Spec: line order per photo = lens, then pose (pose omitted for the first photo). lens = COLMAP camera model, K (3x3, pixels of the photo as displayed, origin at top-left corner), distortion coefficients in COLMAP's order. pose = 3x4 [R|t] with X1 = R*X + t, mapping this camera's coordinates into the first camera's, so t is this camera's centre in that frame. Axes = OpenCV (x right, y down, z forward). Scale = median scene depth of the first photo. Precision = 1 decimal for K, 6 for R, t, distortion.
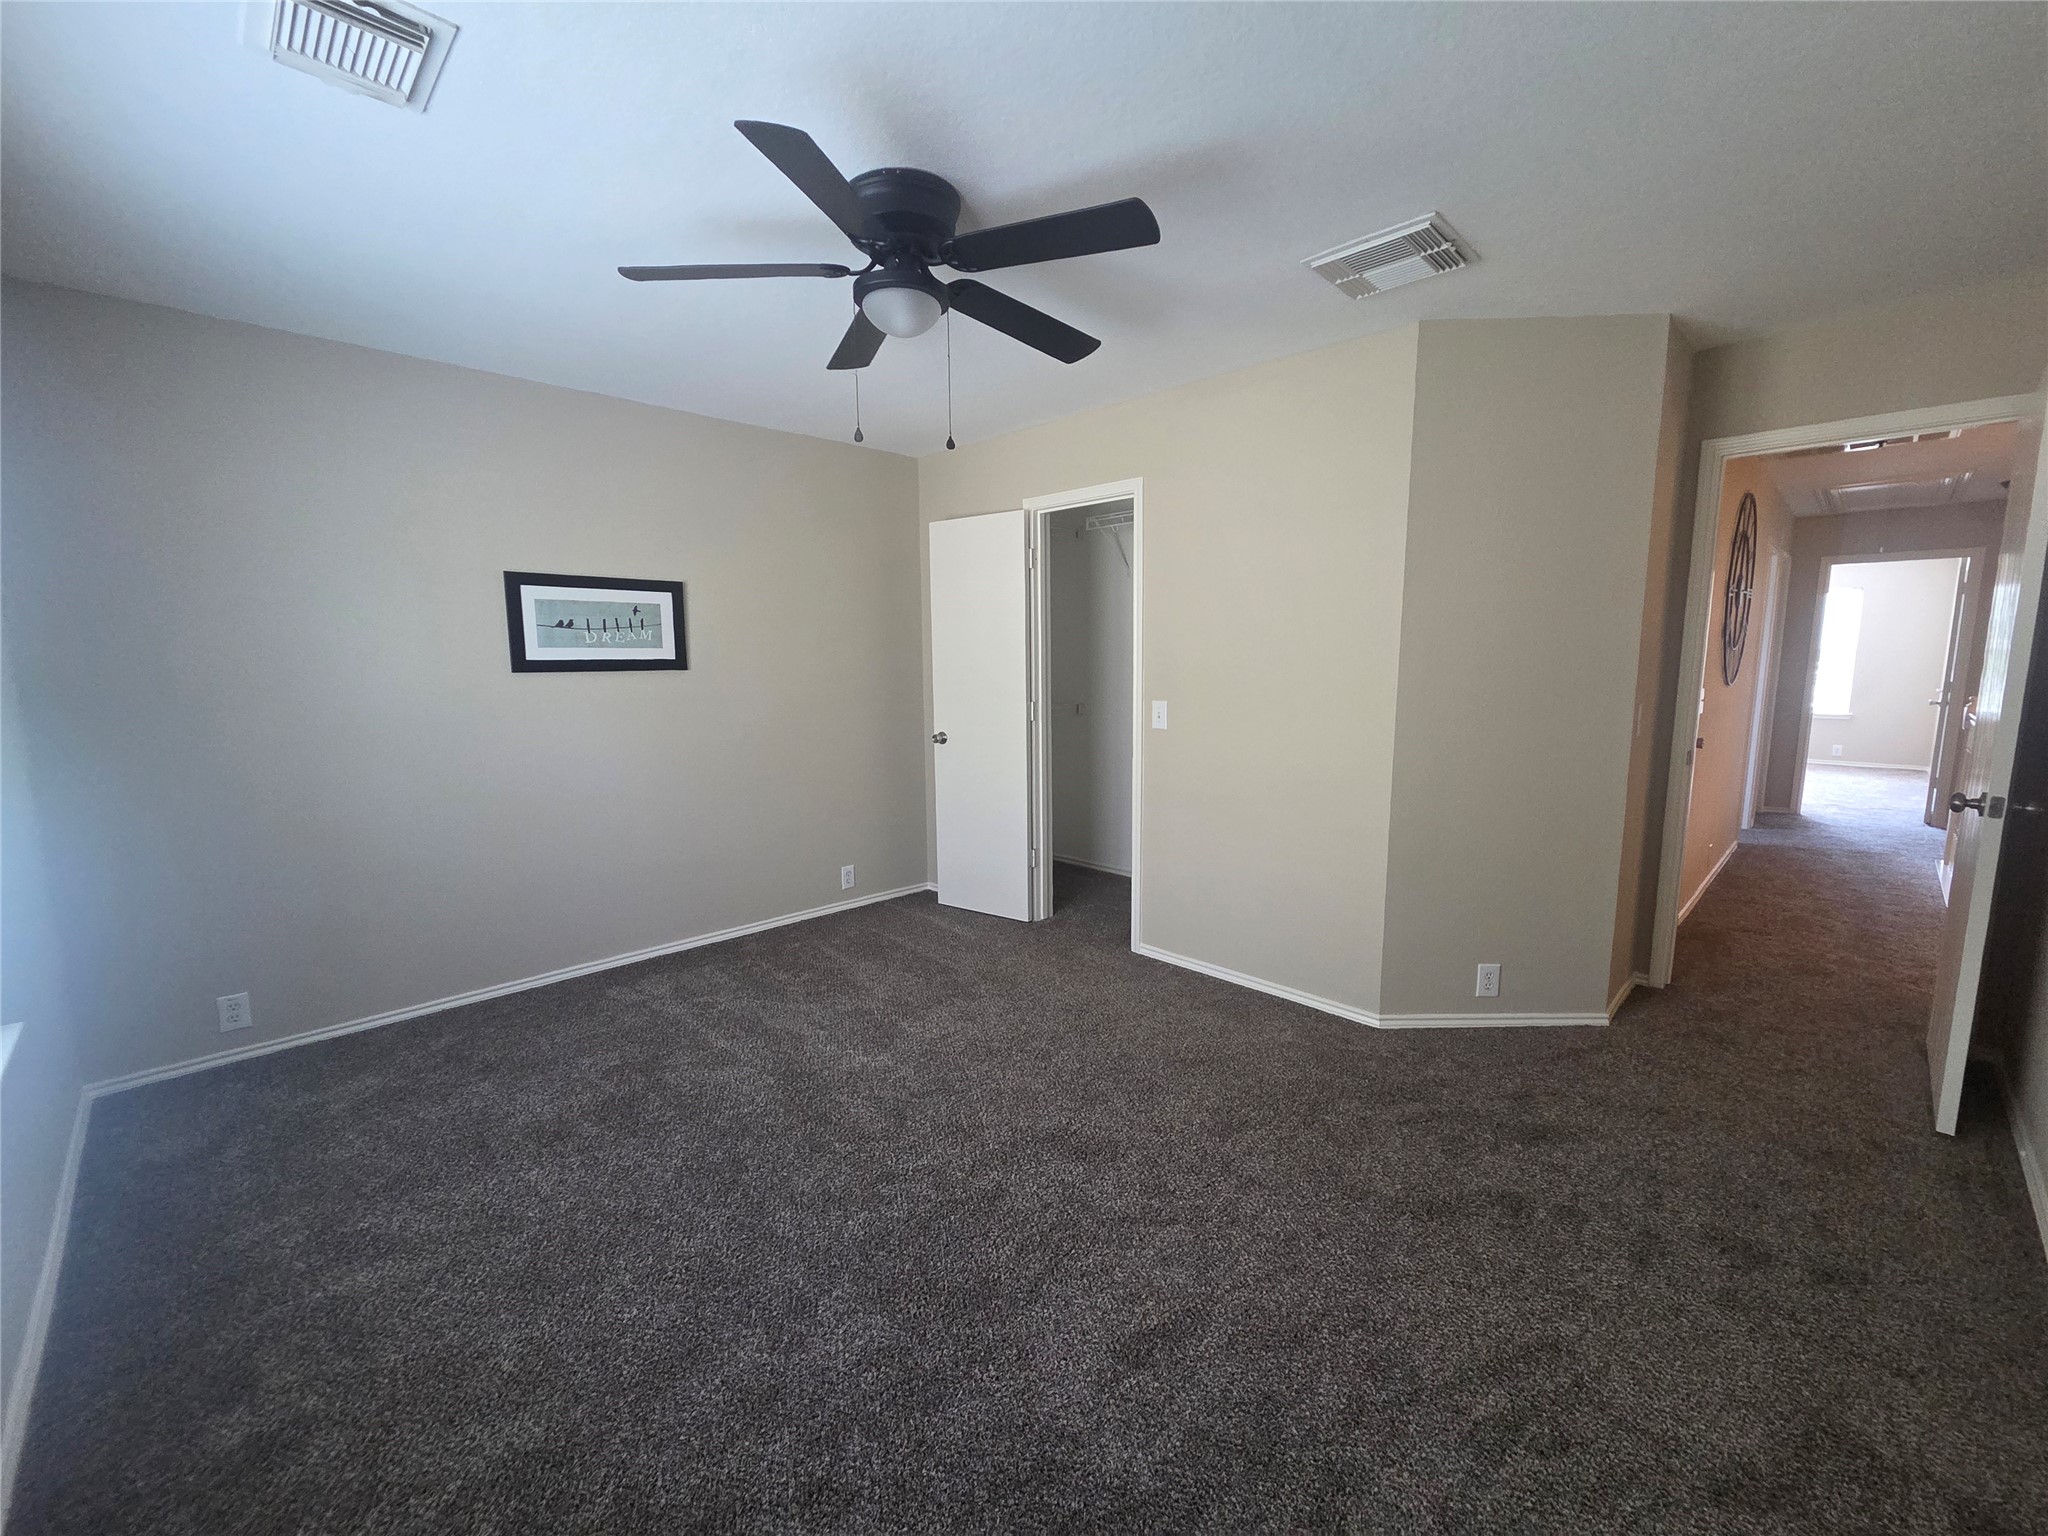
lens RADIAL K [[843.2, 0, 1035.0], [0, 843.2, 776.7], [0, 0, 1]] dist [0.007394, -0.000154]
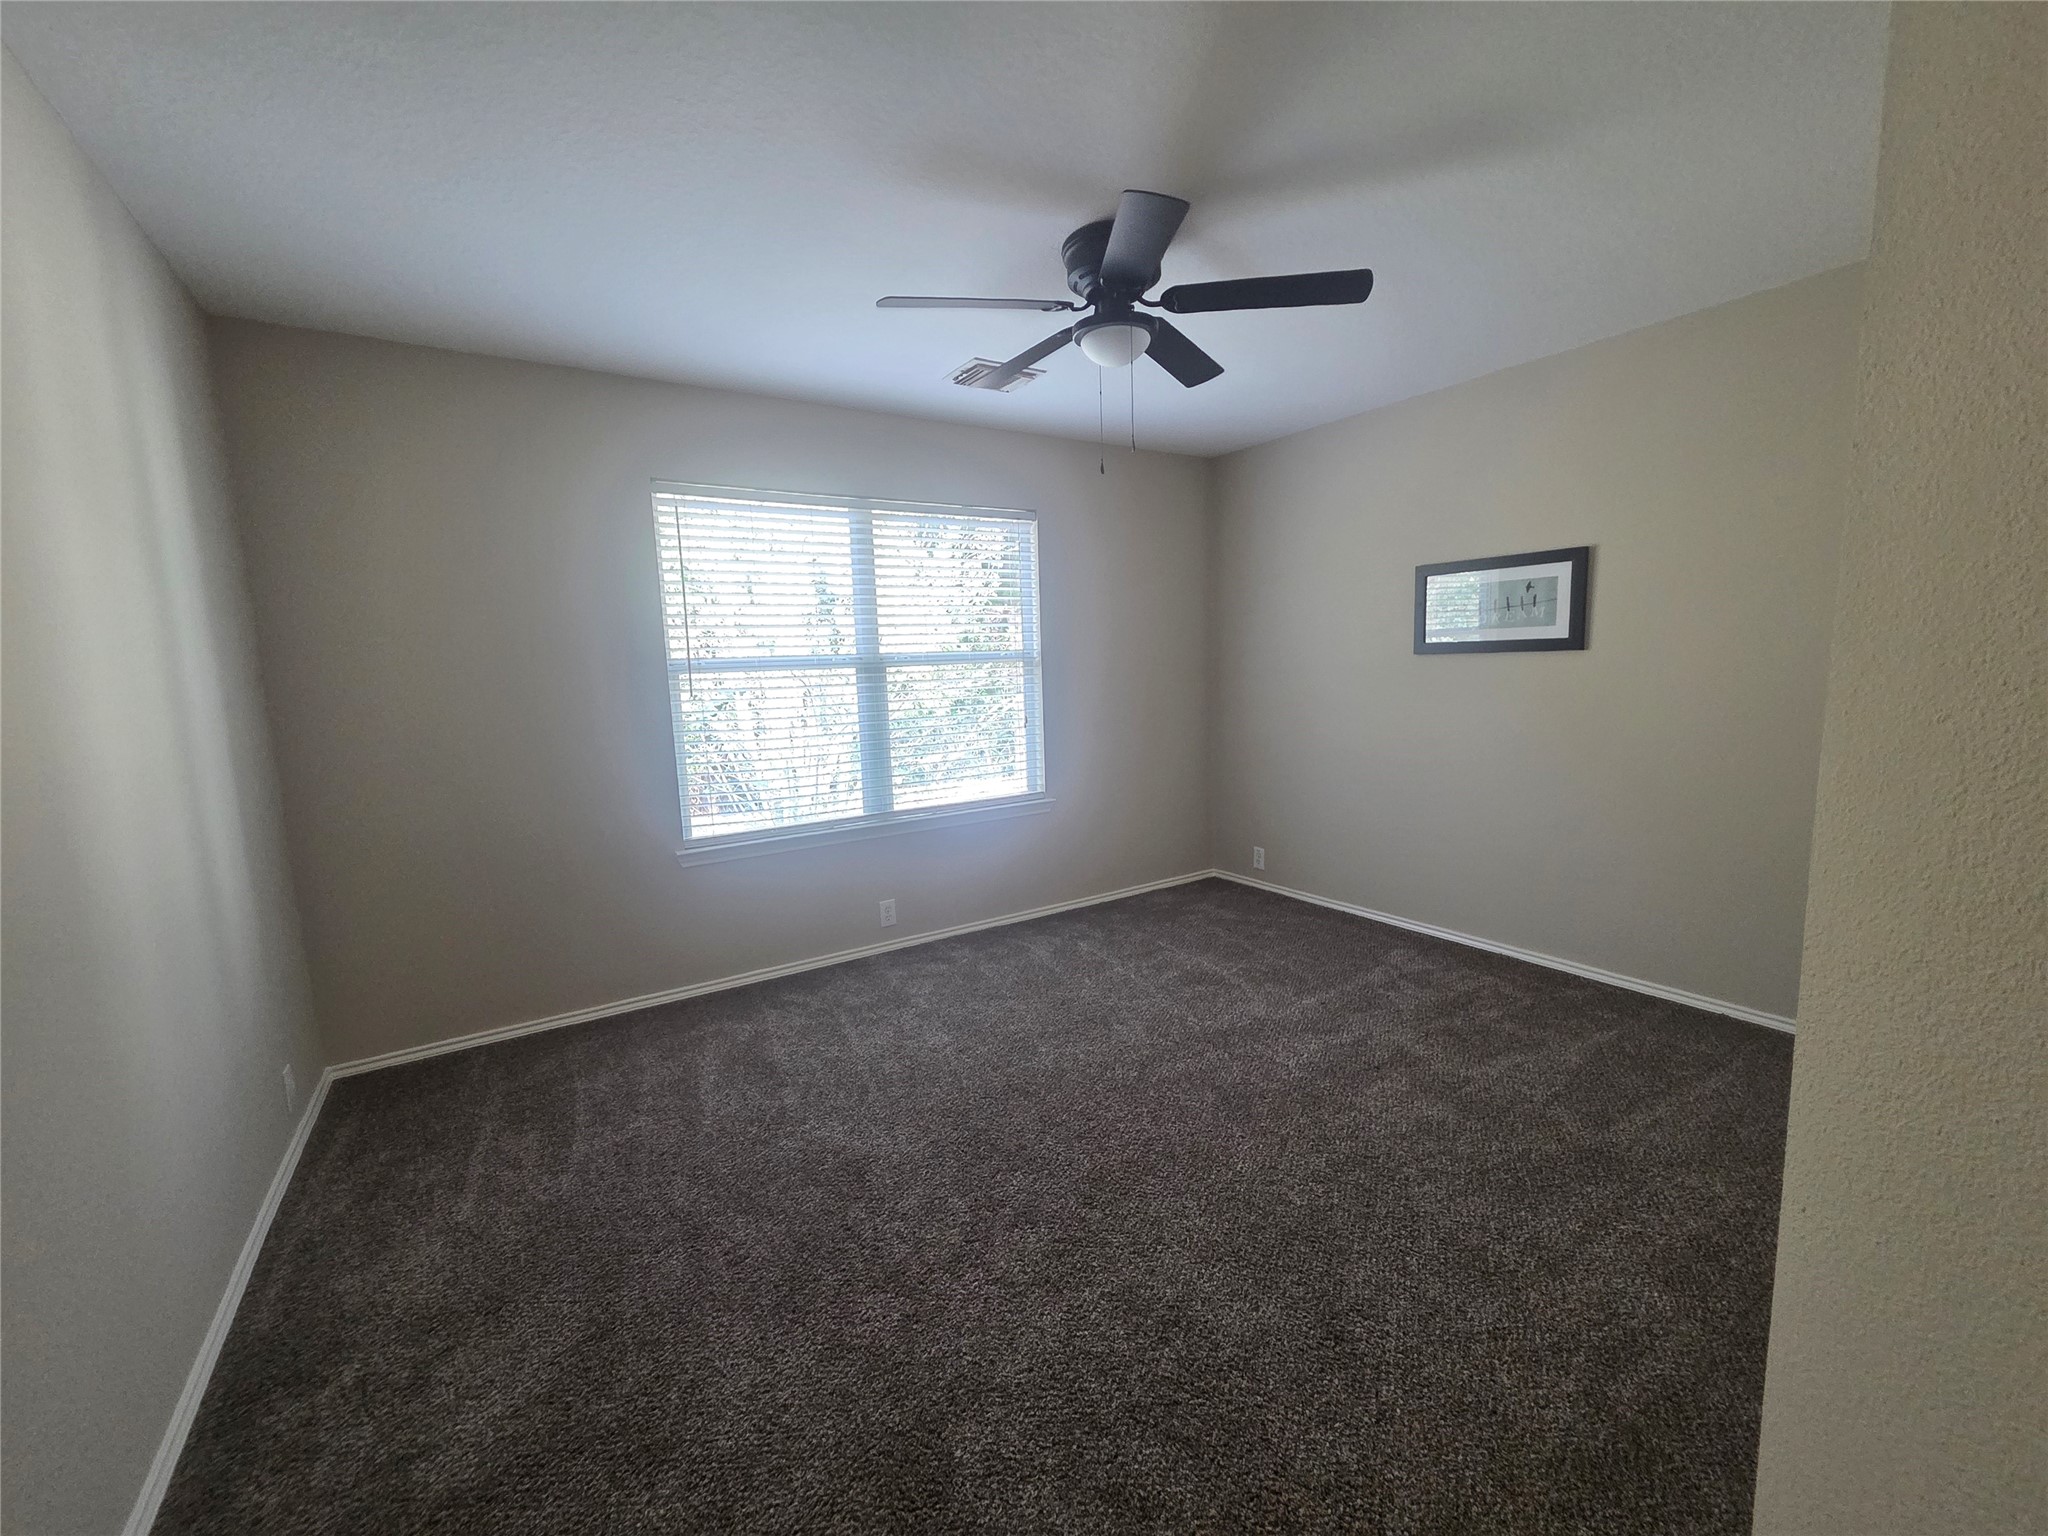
lens RADIAL K [[843.2, 0, 1031.9], [0, 843.2, 772.4], [0, 0, 1]] dist [0.007394, -0.000154]
pose [[-0.217730, 0.129439, -0.967388, 0.577801], [-0.118123, 0.980386, 0.157764, -0.077421], [0.968835, 0.148621, -0.198170, 0.678629]]
